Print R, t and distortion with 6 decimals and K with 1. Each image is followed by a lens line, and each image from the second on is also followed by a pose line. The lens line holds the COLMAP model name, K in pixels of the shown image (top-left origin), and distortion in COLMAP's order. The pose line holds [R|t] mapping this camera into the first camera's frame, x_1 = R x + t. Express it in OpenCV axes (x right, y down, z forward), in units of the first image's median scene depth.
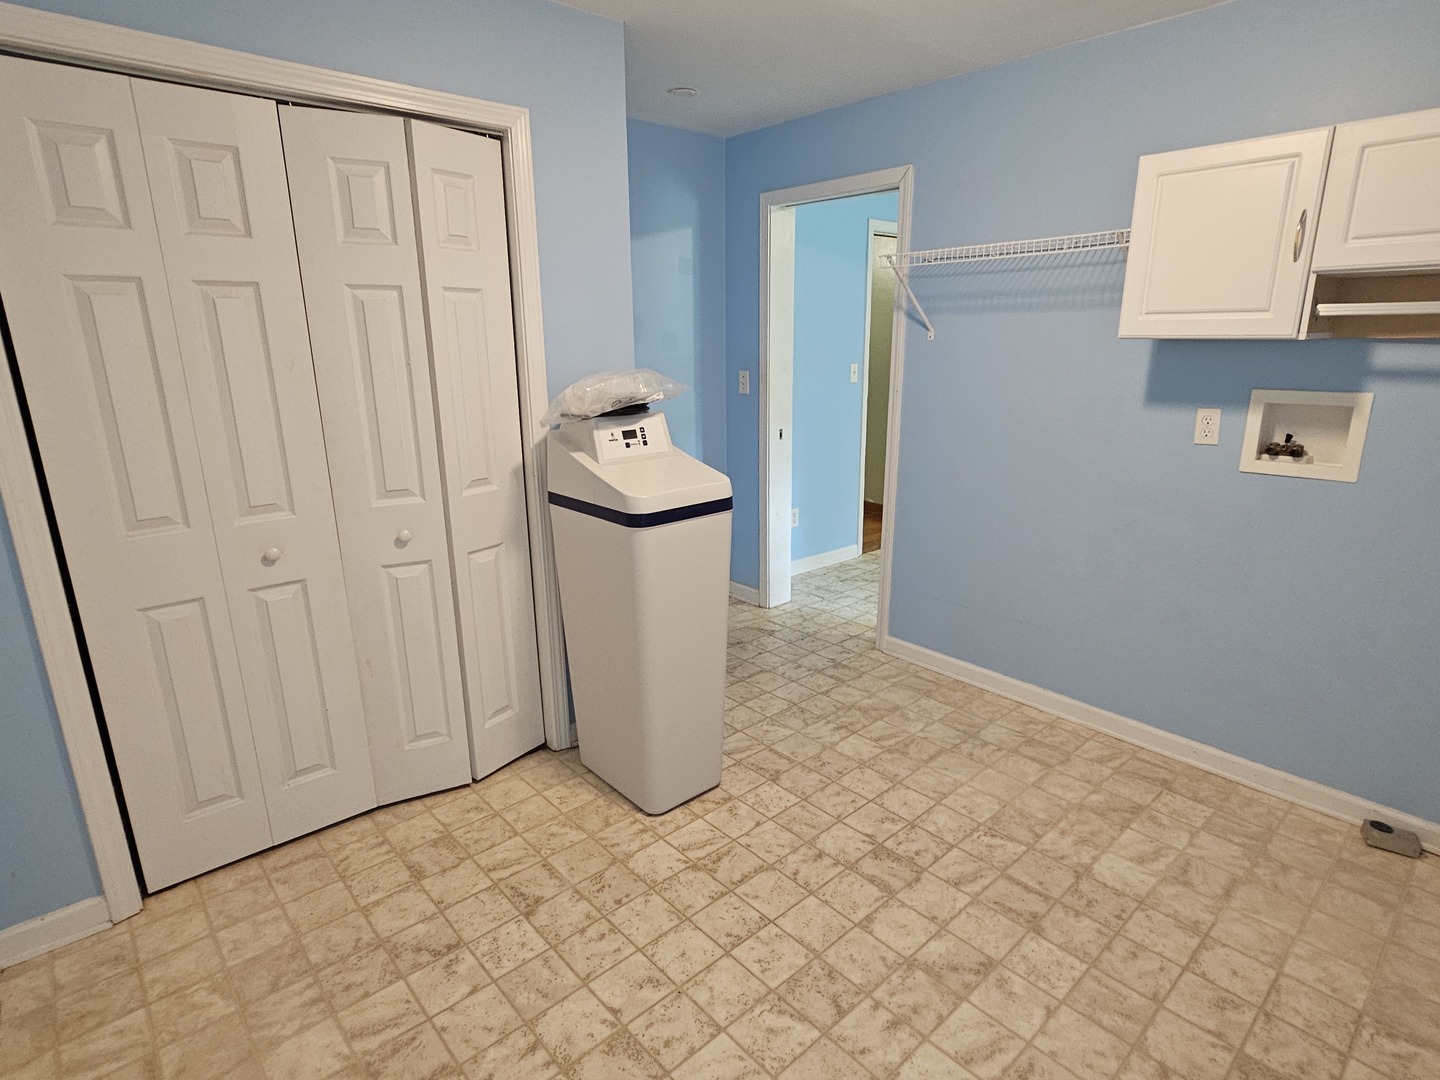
lens RADIAL K [[765.1, 0, 721.8], [0, 765.1, 543.1], [0, 0, 1]] dist [-0.001324, 0.000058]
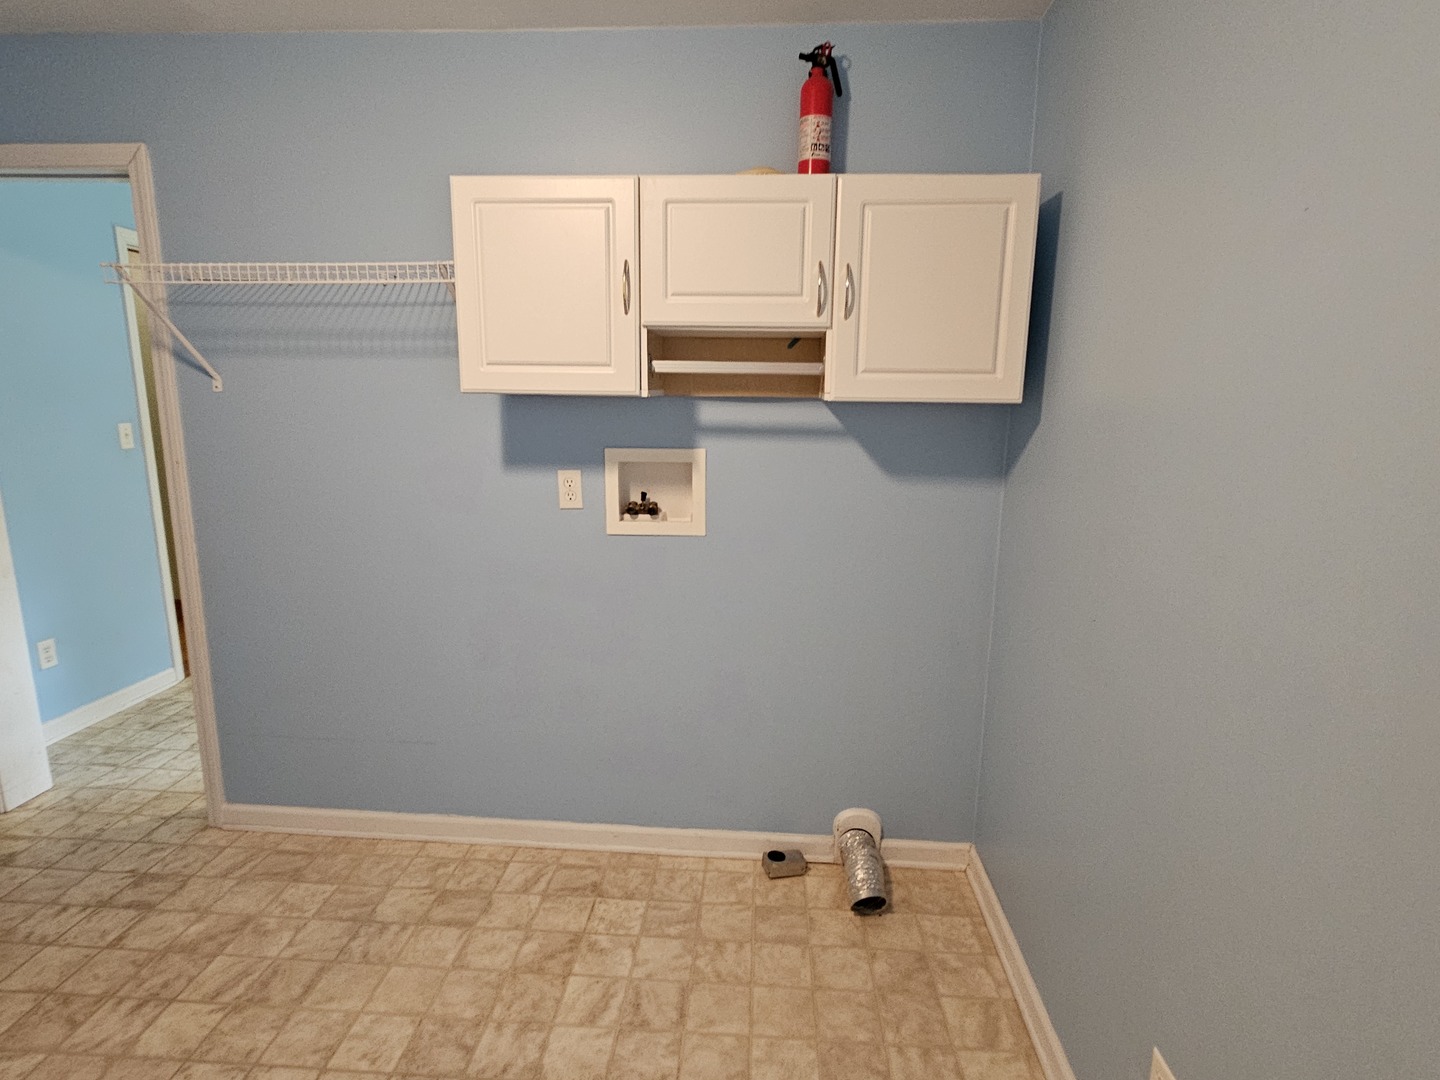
lens RADIAL K [[765.1, 0, 721.8], [0, 765.1, 543.1], [0, 0, 1]] dist [-0.001324, 0.000058]
pose [[0.711438, -0.118626, 0.692664, 0.112675], [0.165807, 0.986157, -0.001412, -0.053139], [-0.682908, 0.115853, 0.721259, 0.205678]]
